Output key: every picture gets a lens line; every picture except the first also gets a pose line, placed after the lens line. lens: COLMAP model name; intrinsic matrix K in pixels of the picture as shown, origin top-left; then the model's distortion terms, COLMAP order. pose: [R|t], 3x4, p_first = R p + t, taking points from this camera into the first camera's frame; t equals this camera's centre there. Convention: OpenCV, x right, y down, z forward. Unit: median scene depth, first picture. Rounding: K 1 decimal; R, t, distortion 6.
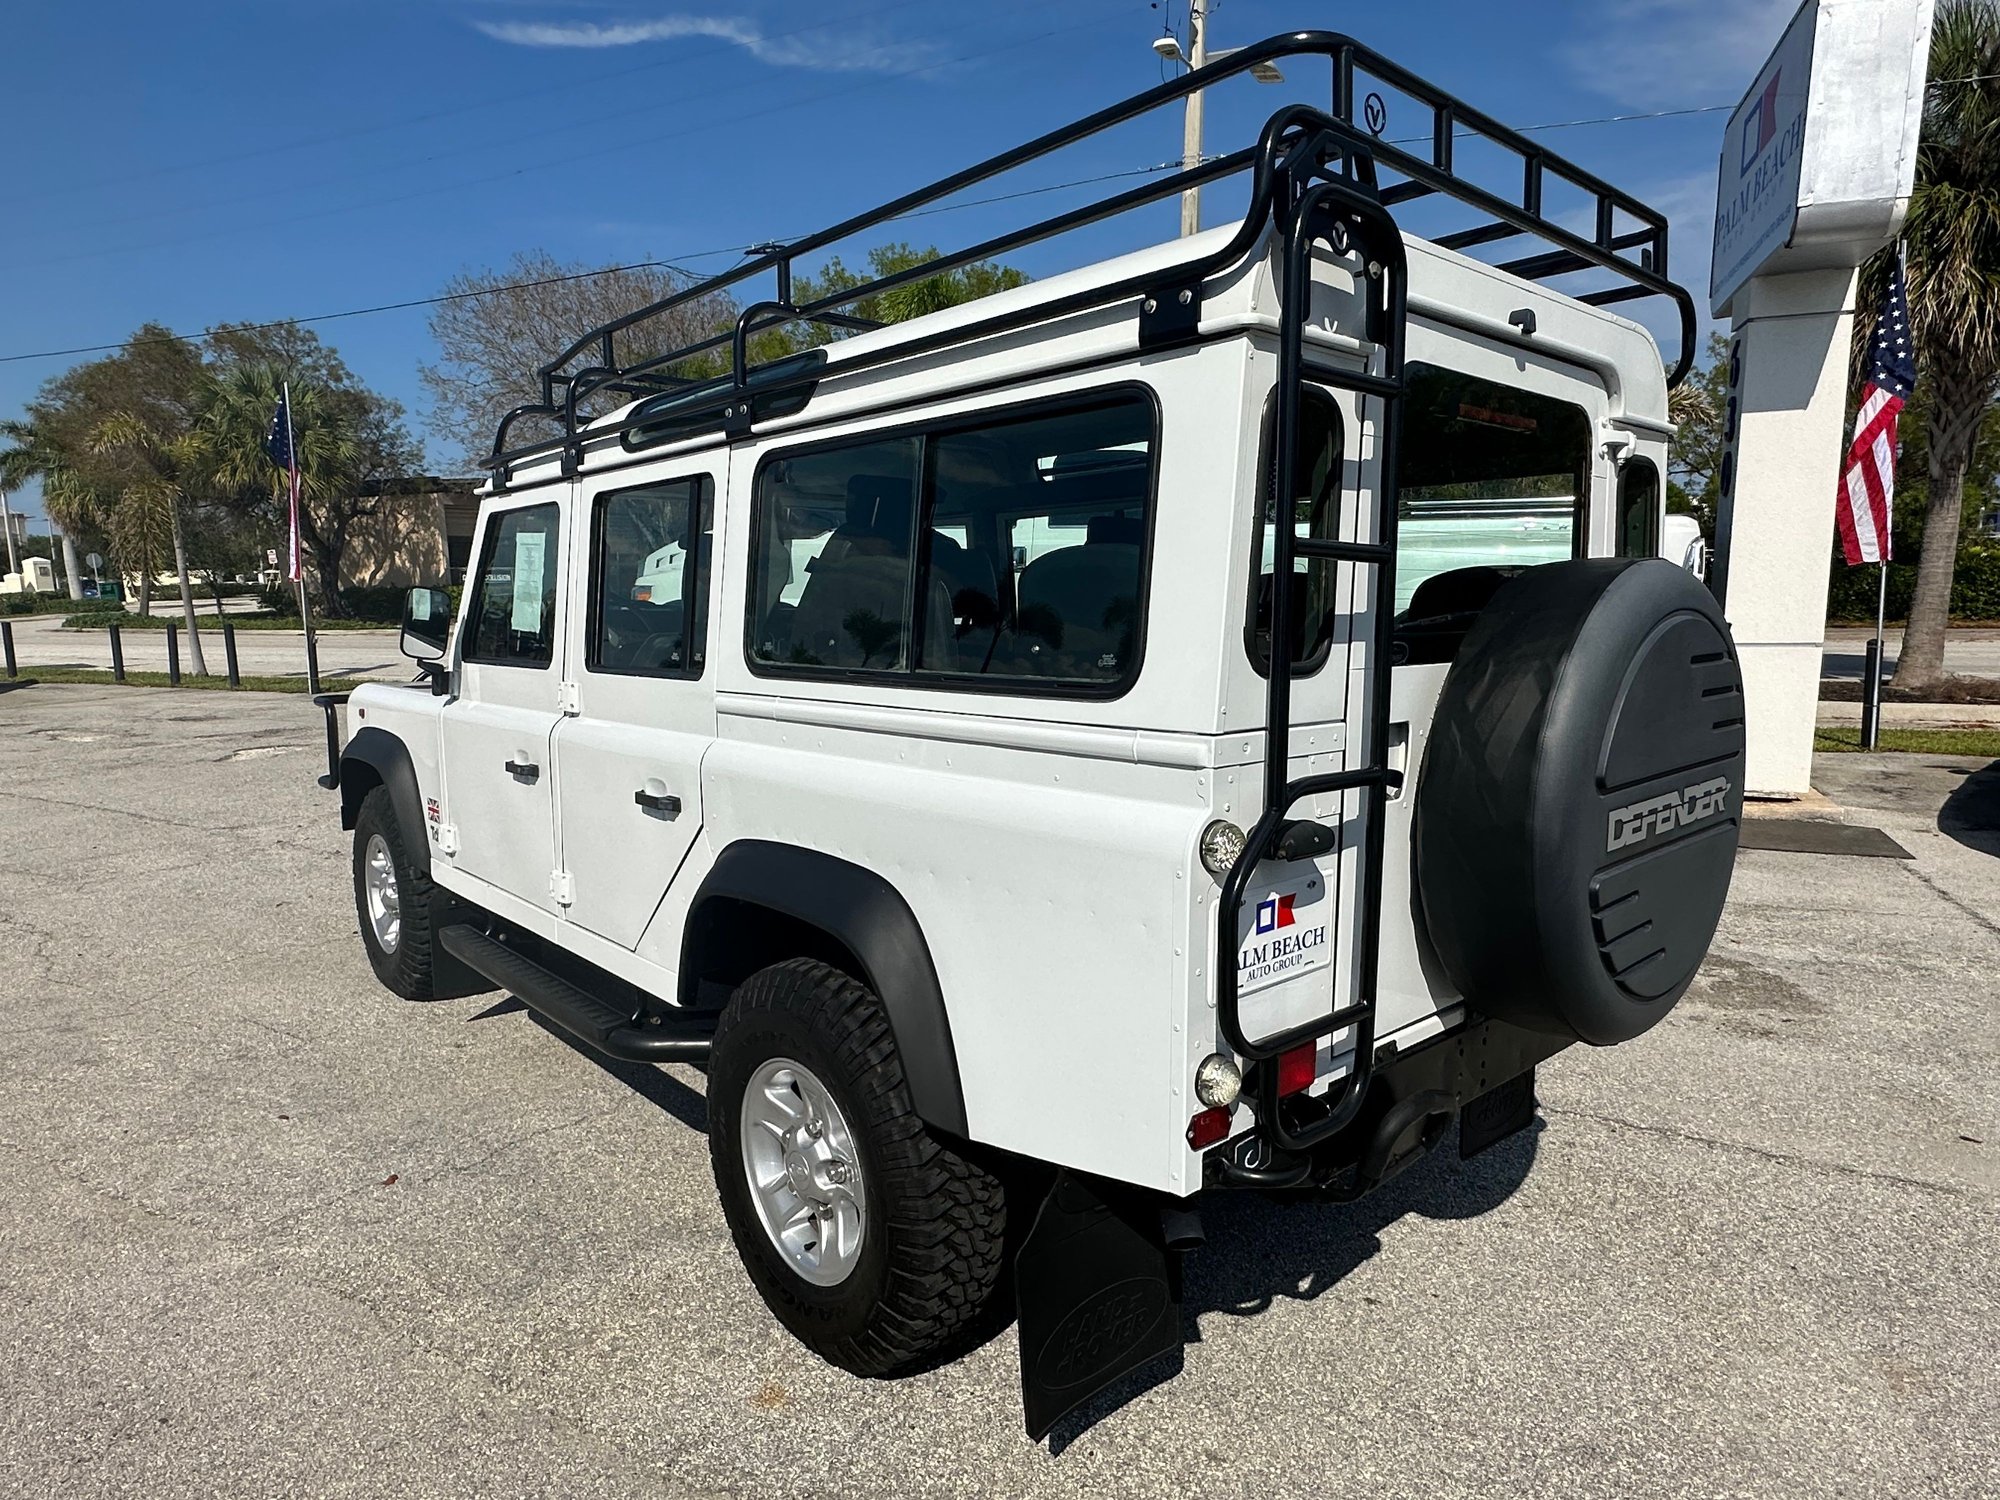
lens RADIAL K [[1201.9, 0, 992.9], [0, 1201.9, 779.9], [0, 0, 1]] dist [-0.001296, -0.002128]
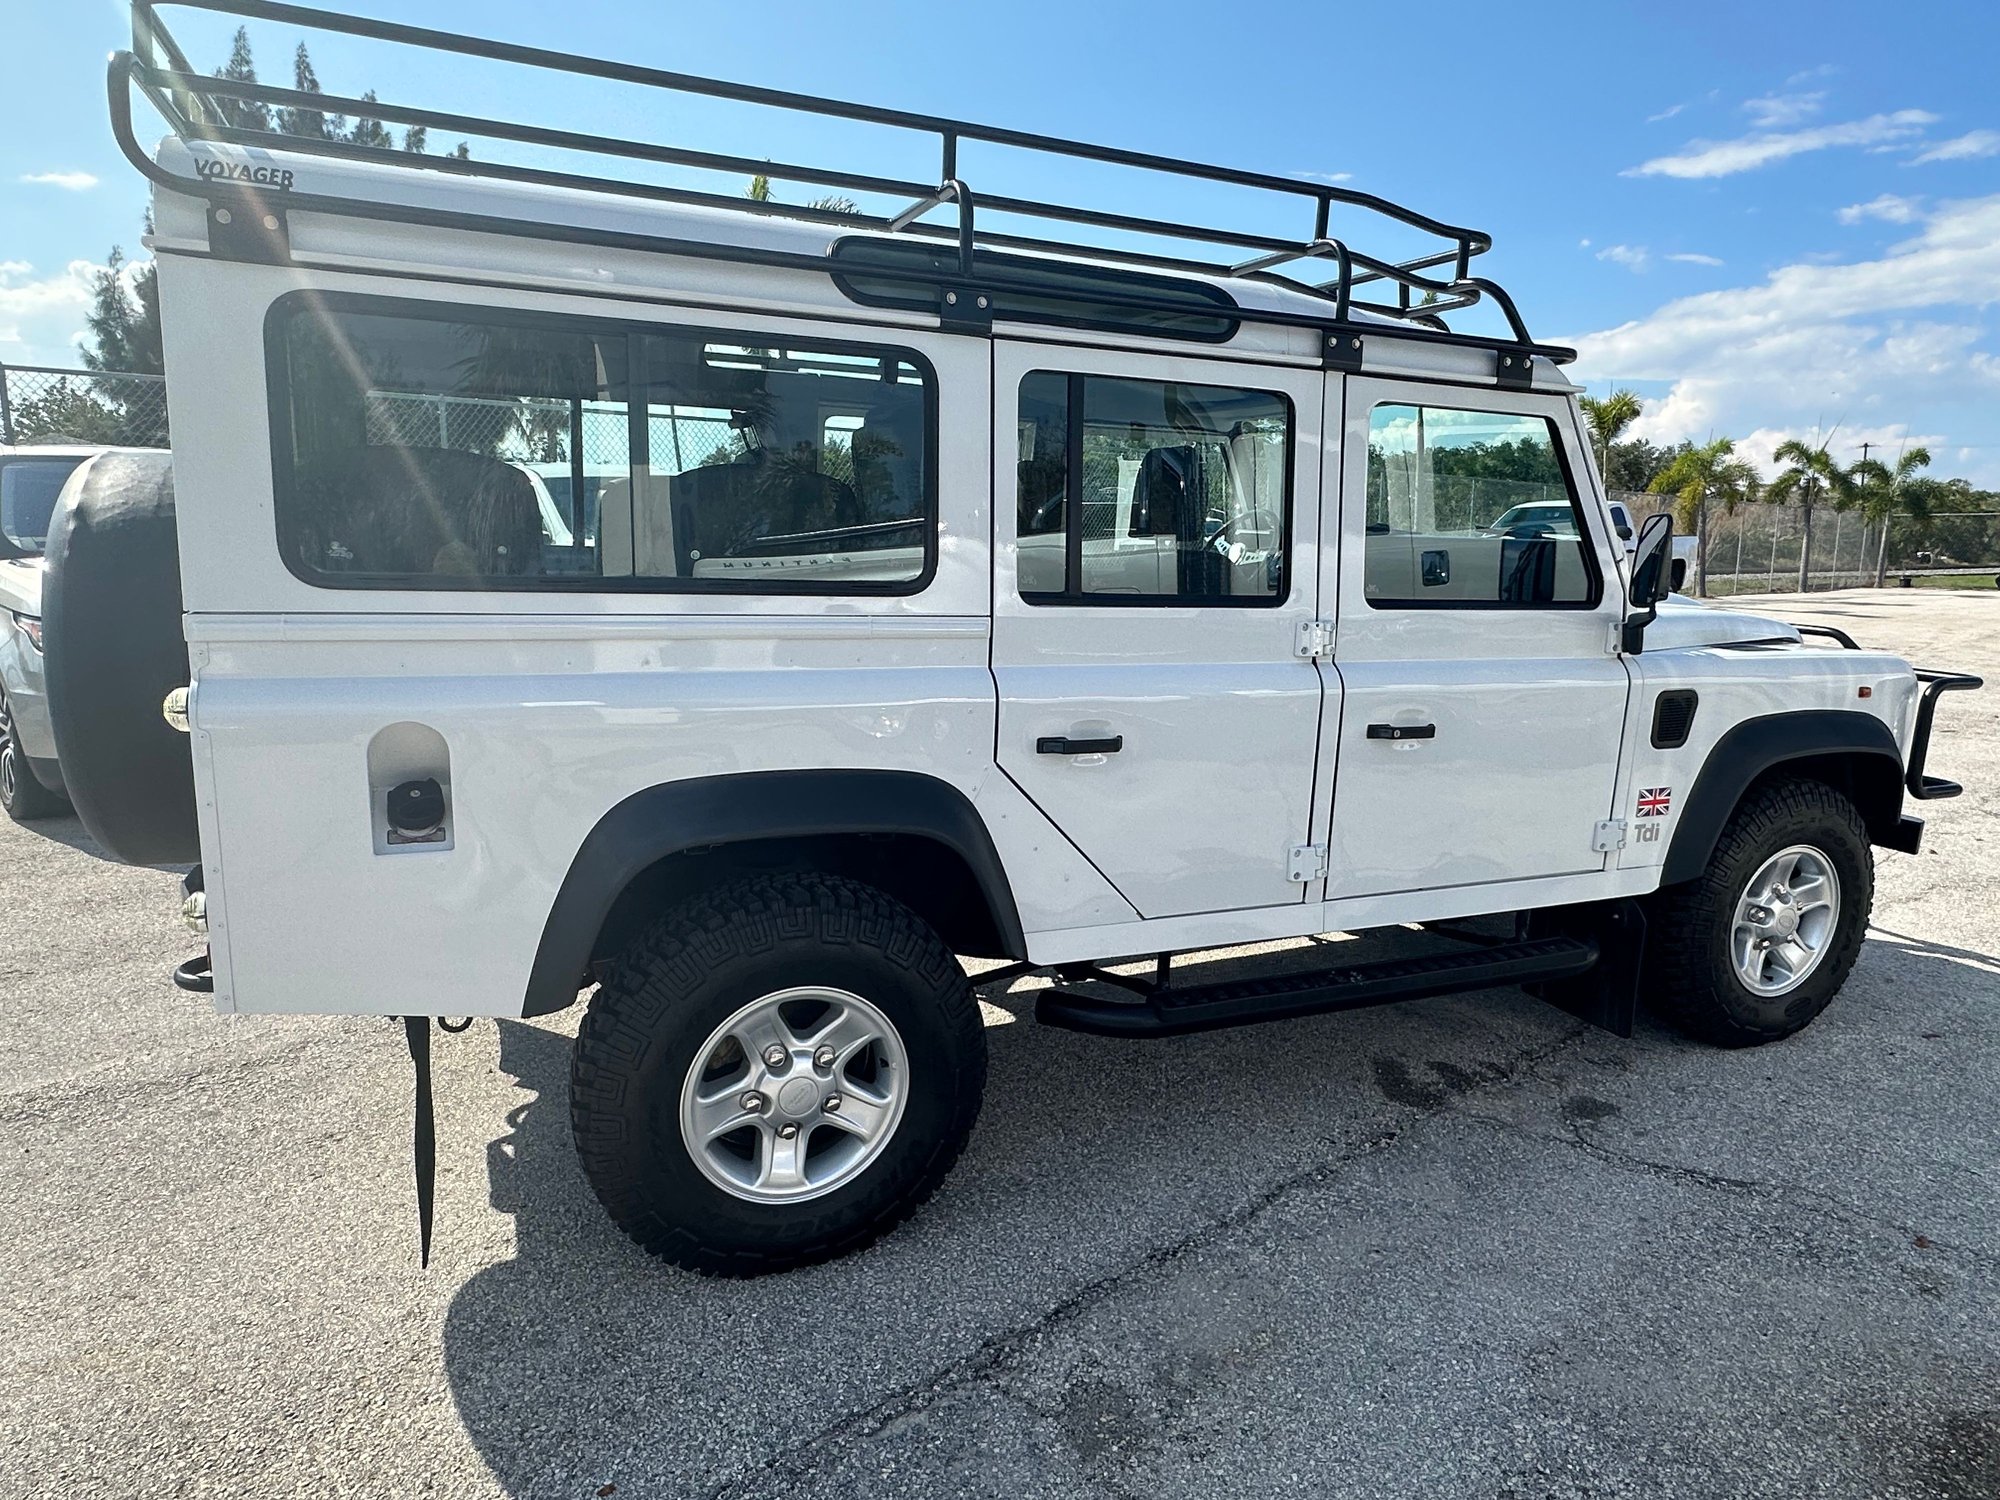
lens RADIAL K [[1204.5, 0, 1000.6], [0, 1204.5, 777.3], [0, 0, 1]] dist [-0.001519, -0.001108]
pose [[-0.320878, 0.190934, -0.927675, 1.138389], [-0.165114, 0.953193, 0.253298, -0.258228], [0.932617, 0.234450, -0.274333, 1.764337]]
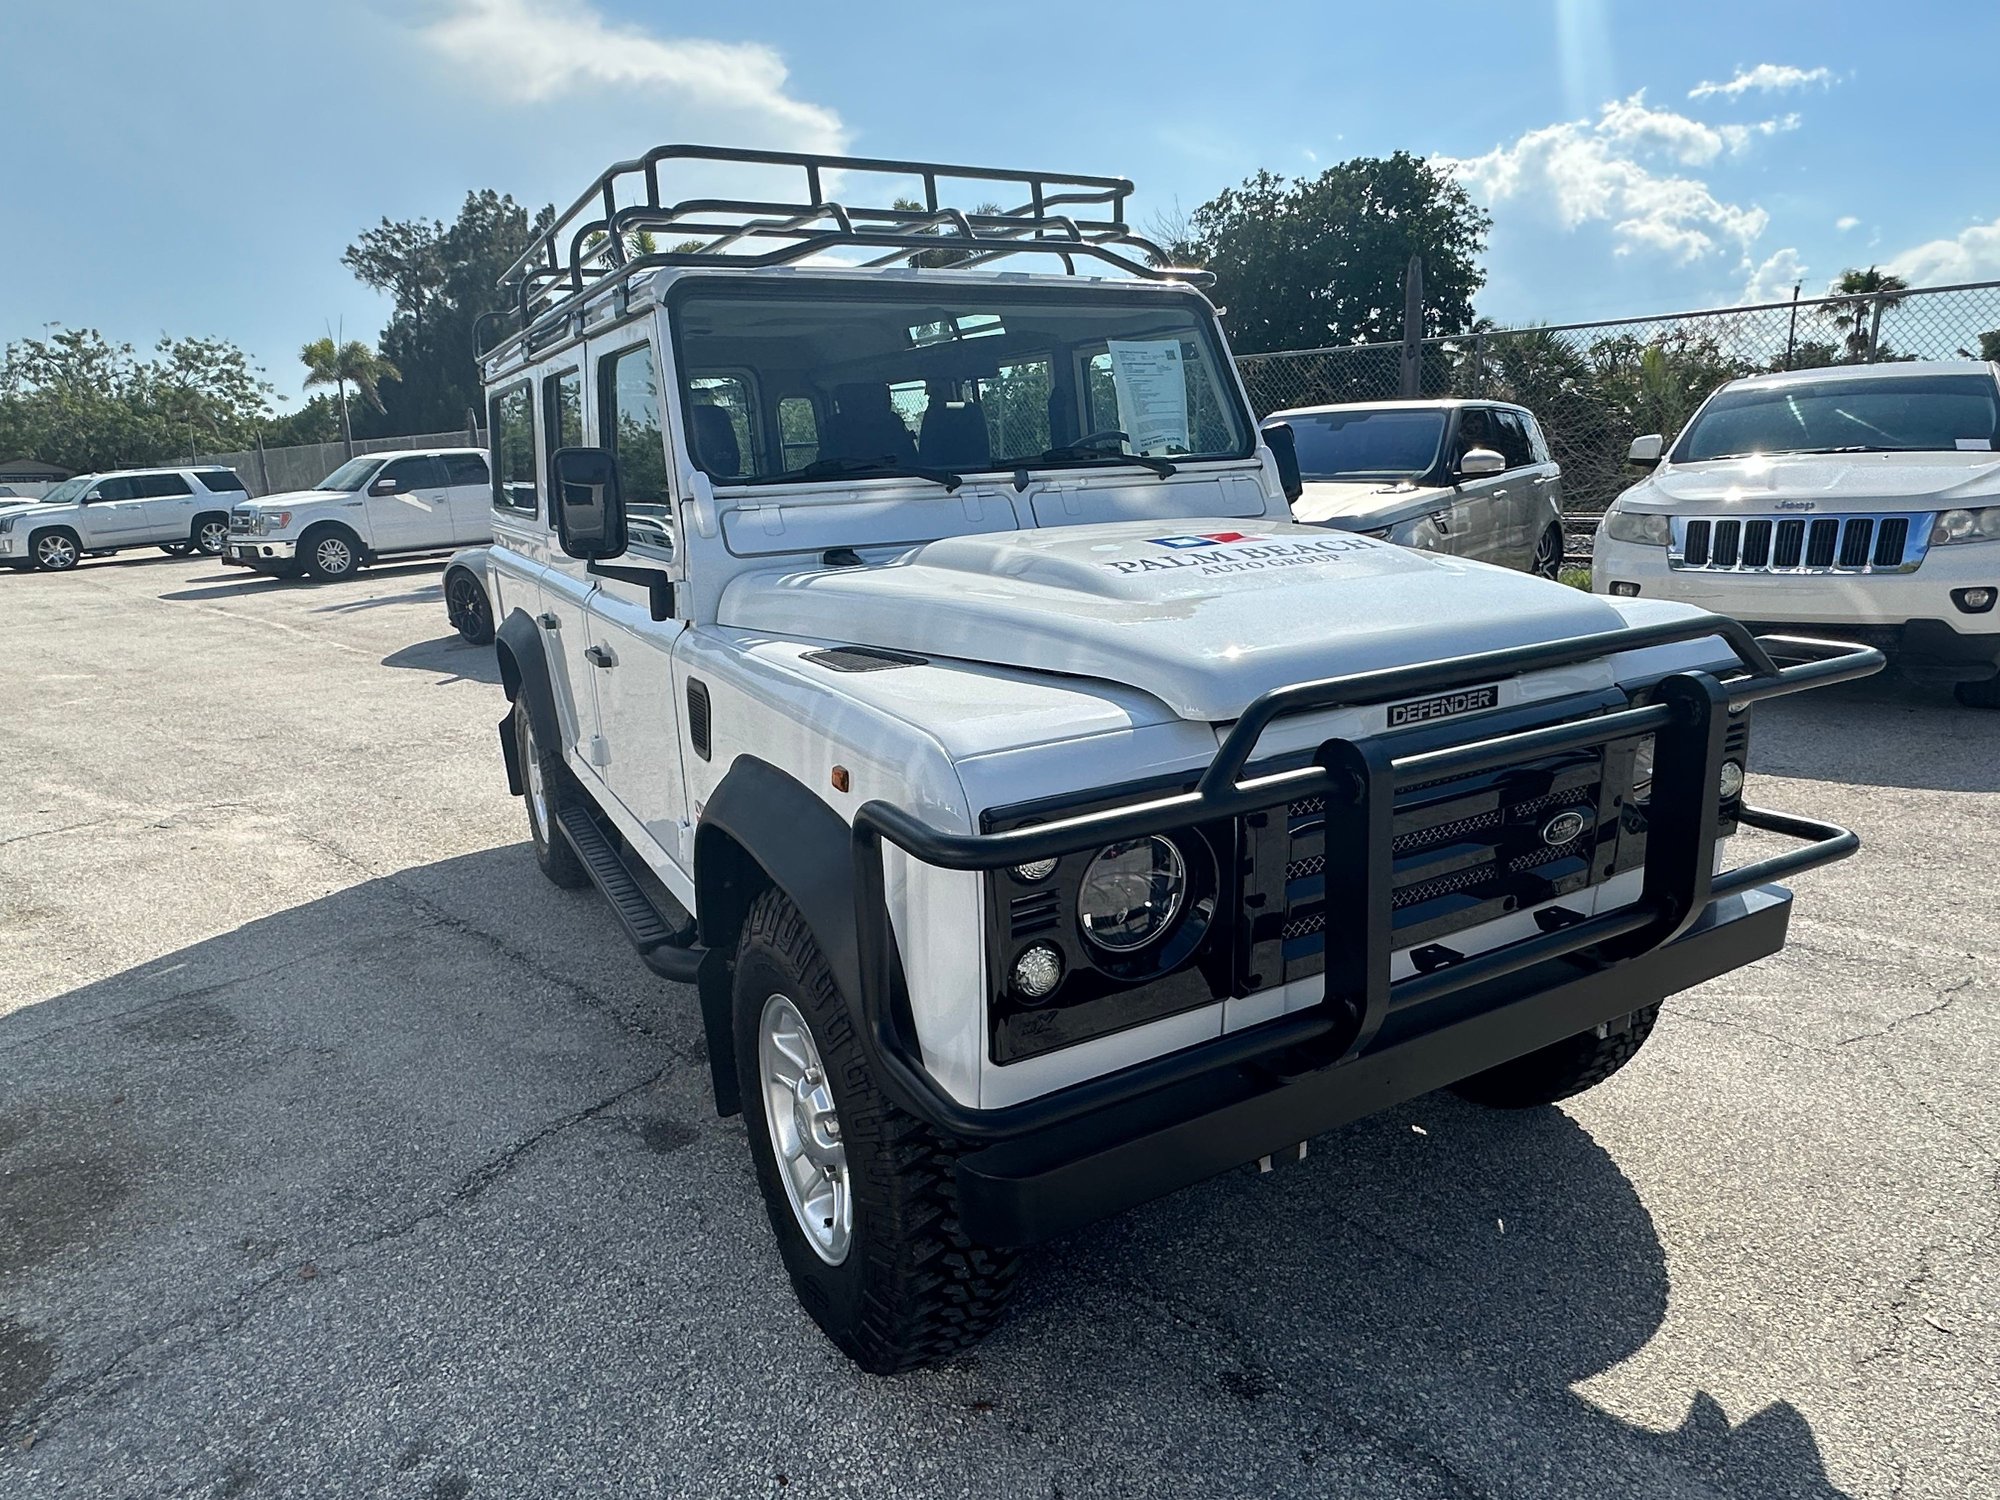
lens RADIAL K [[1201.9, 0, 992.9], [0, 1201.9, 779.9], [0, 0, 1]] dist [-0.001296, -0.002128]
pose [[-0.973632, -0.022380, 0.227026, -0.703889], [0.071543, 0.915014, 0.397027, -0.424793], [-0.216618, 0.402800, -0.889286, 2.862739]]
